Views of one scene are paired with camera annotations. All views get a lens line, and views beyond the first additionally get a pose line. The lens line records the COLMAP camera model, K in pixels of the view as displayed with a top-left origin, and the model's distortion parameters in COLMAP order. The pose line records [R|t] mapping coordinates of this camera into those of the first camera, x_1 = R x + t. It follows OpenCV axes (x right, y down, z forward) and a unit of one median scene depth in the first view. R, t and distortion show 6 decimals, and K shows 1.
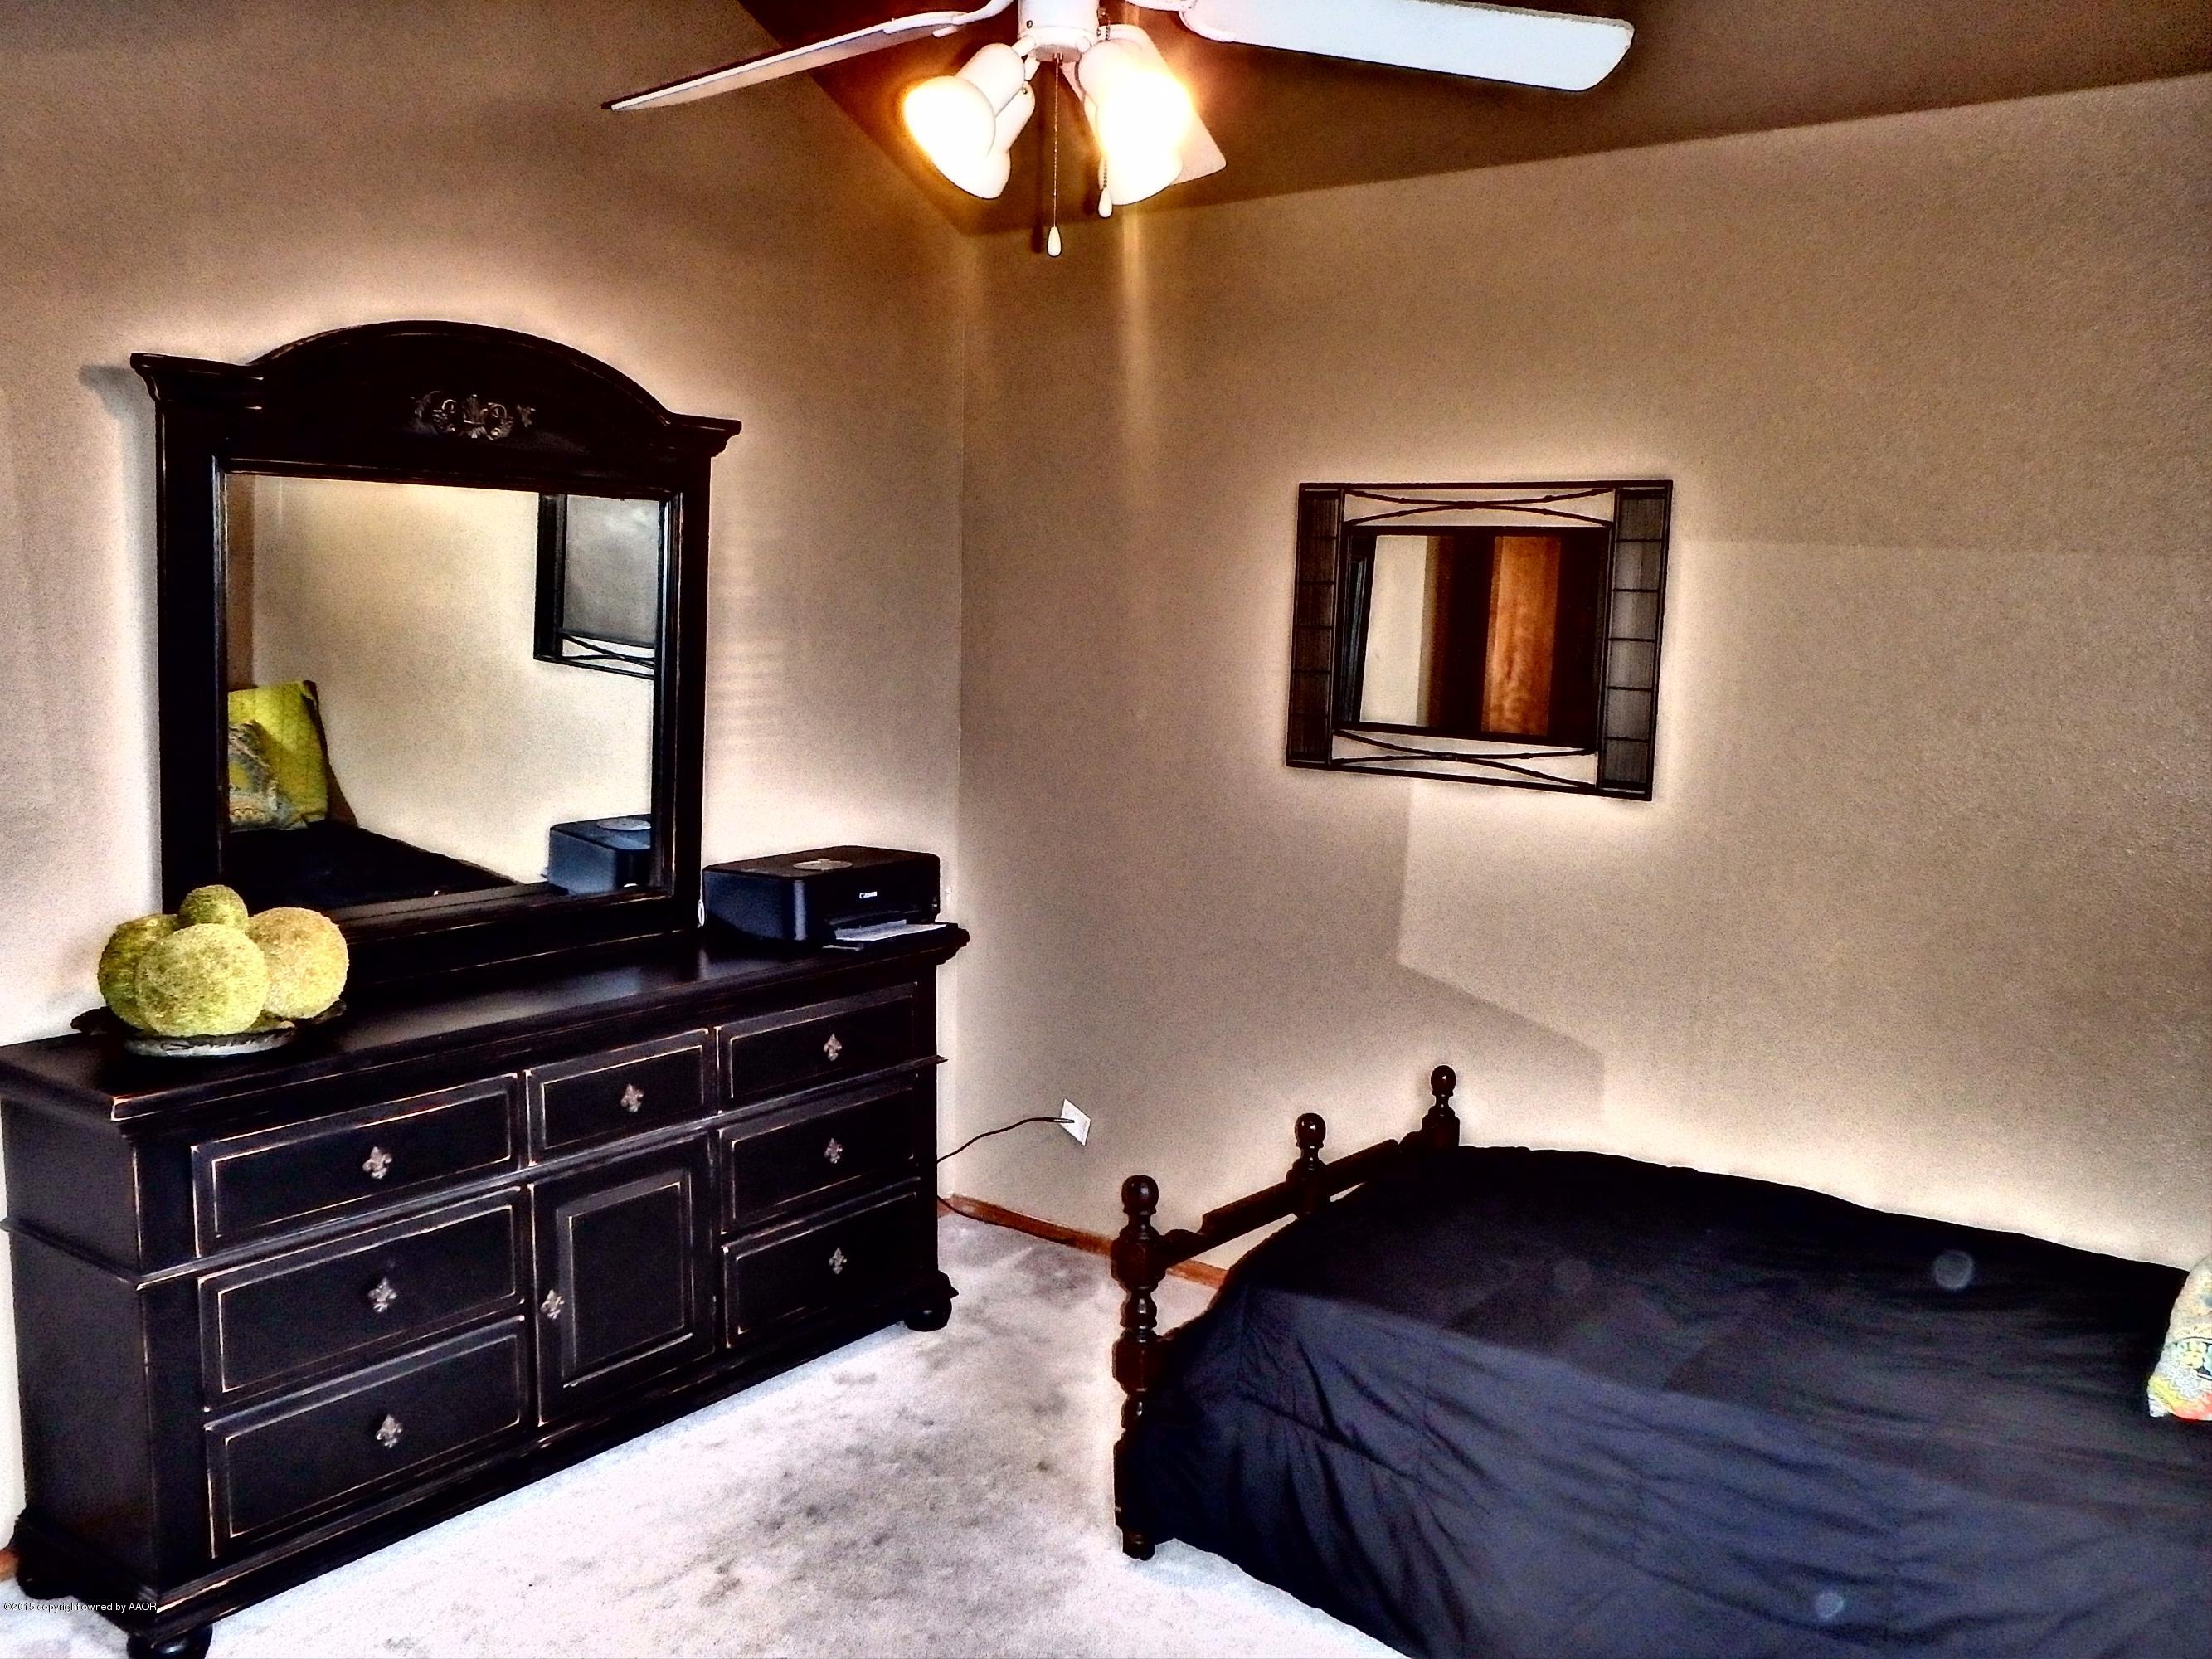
lens RADIAL K [[1833.0, 0, 1105.2], [0, 1833.0, 830.7], [0, 0, 1]] dist [-0.023051, 0.020125]
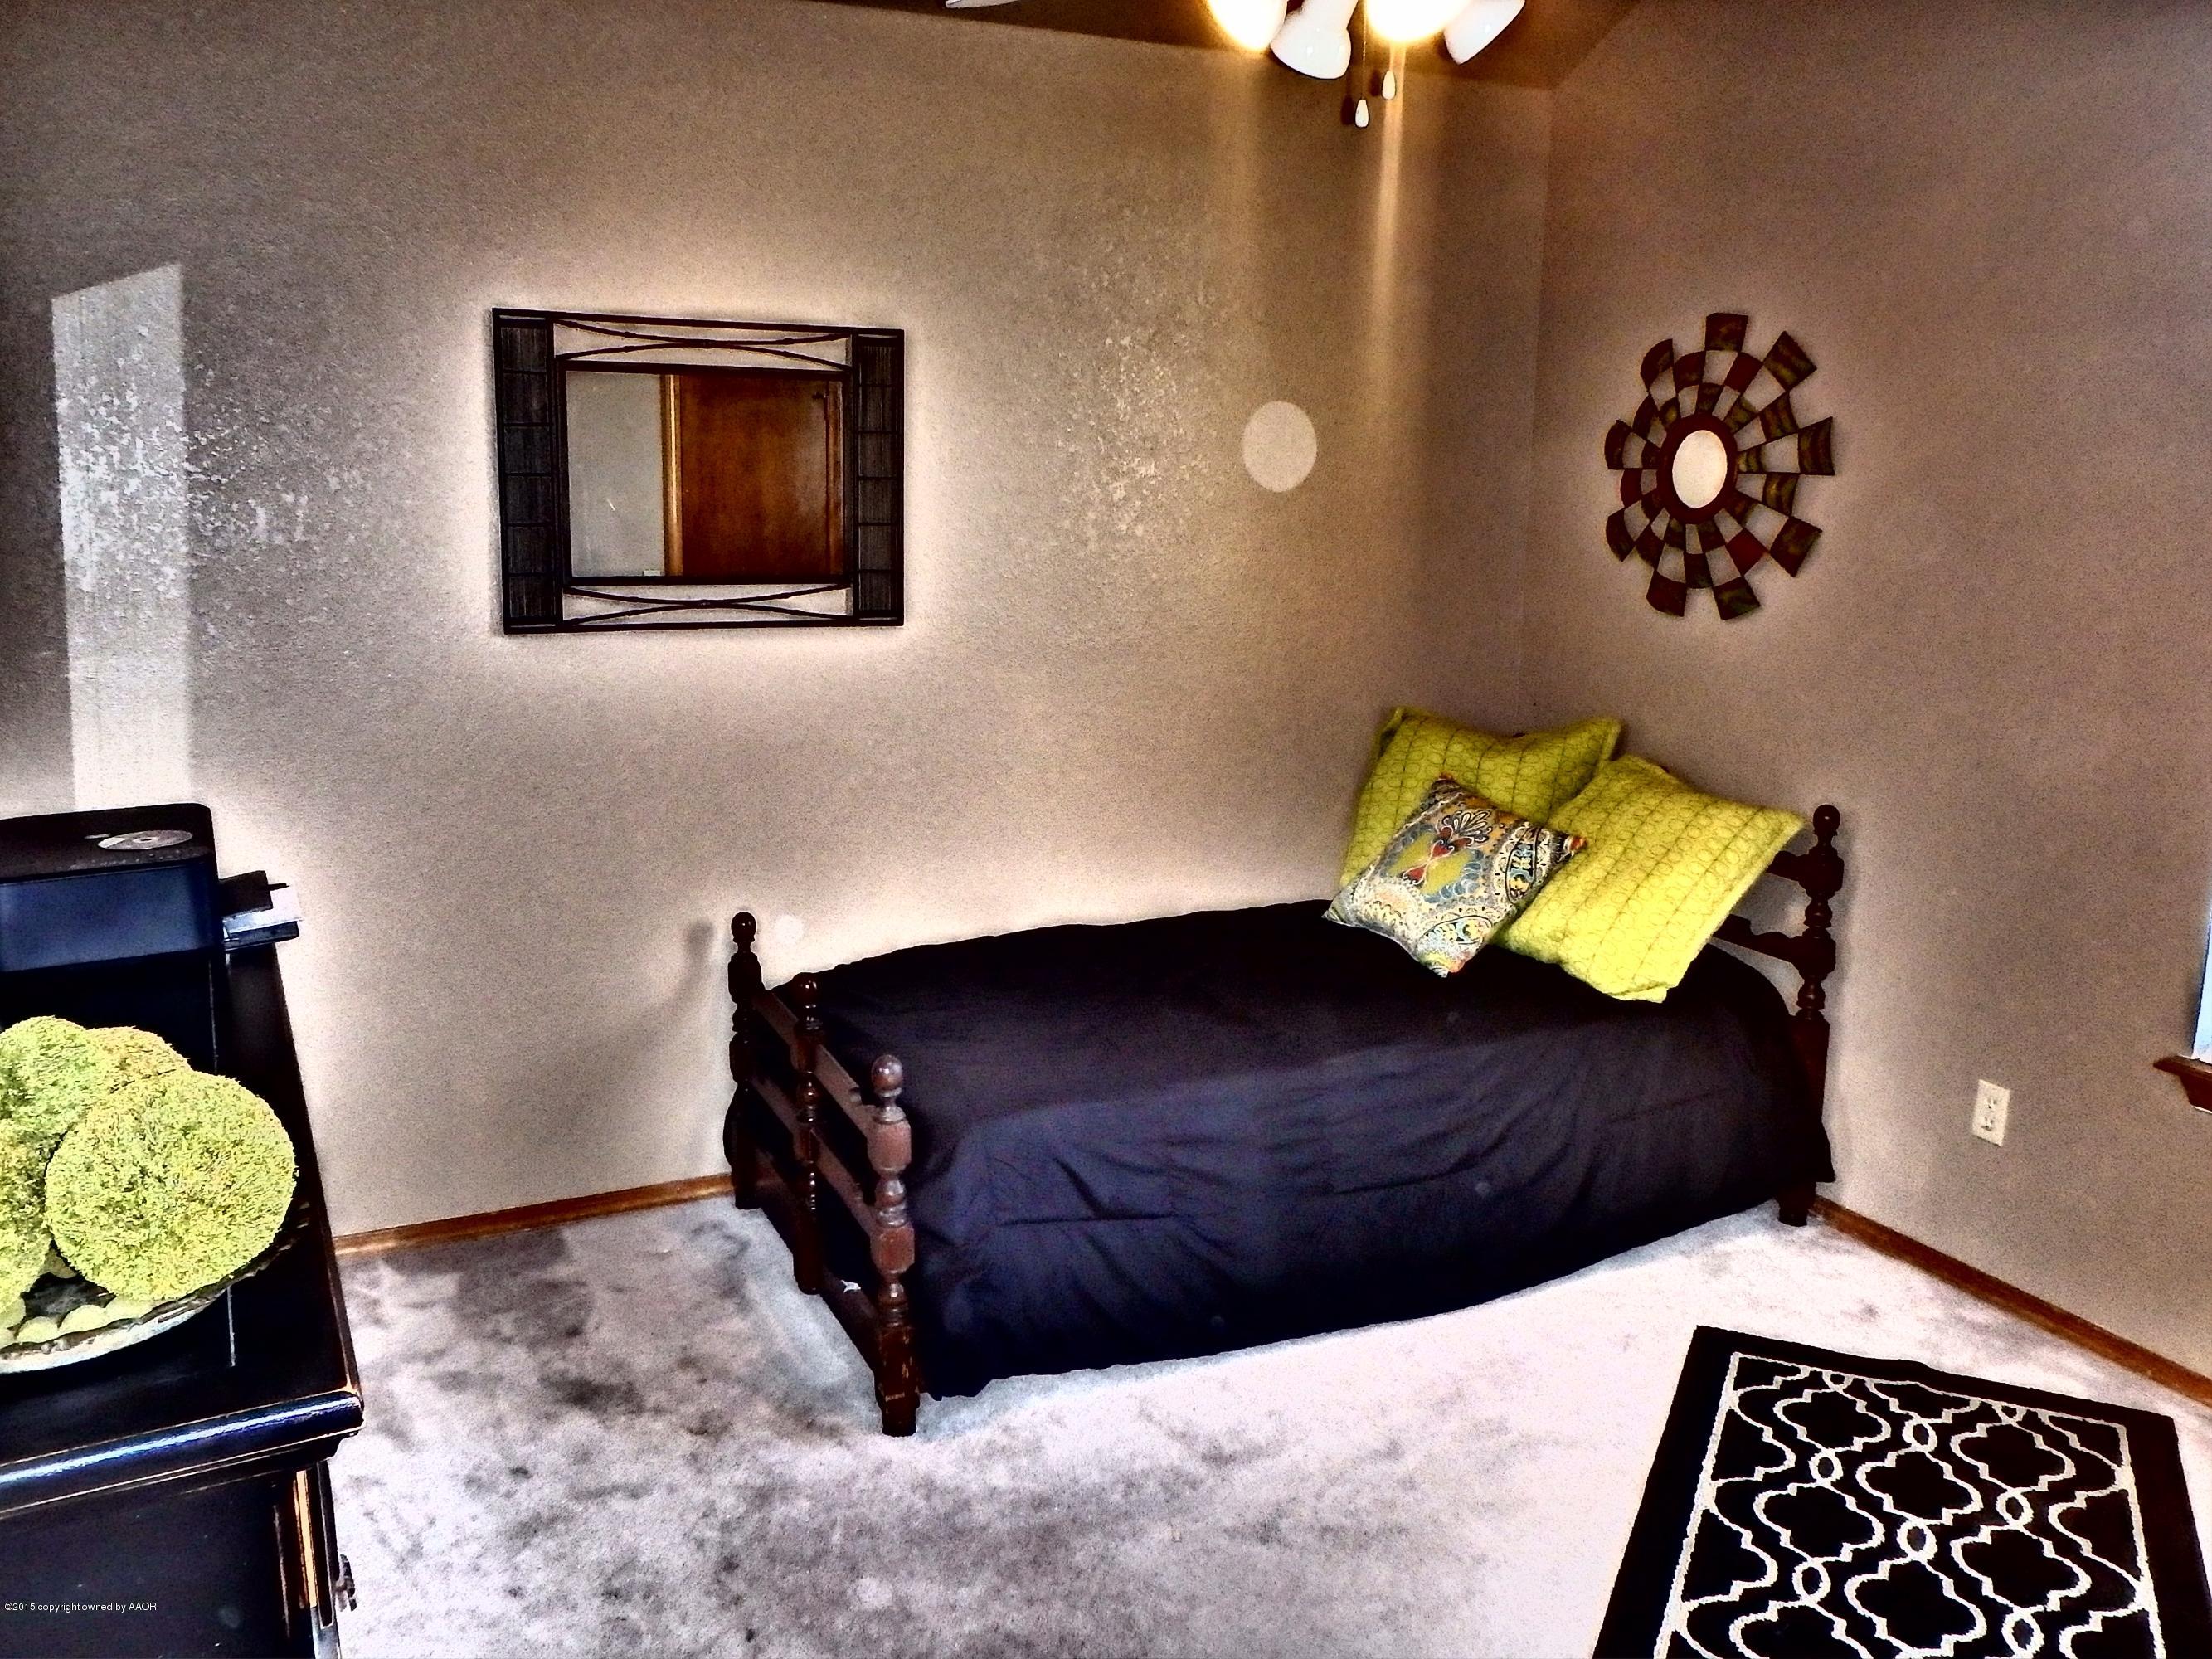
lens RADIAL K [[1833.0, 0, 1104.3], [0, 1833.0, 831.2], [0, 0, 1]] dist [-0.023051, 0.020125]
pose [[0.449848, -0.197640, 0.870963, -0.620471], [0.109508, 0.980055, 0.165834, -0.063100], [-0.886366, 0.020778, 0.462518, 0.375034]]
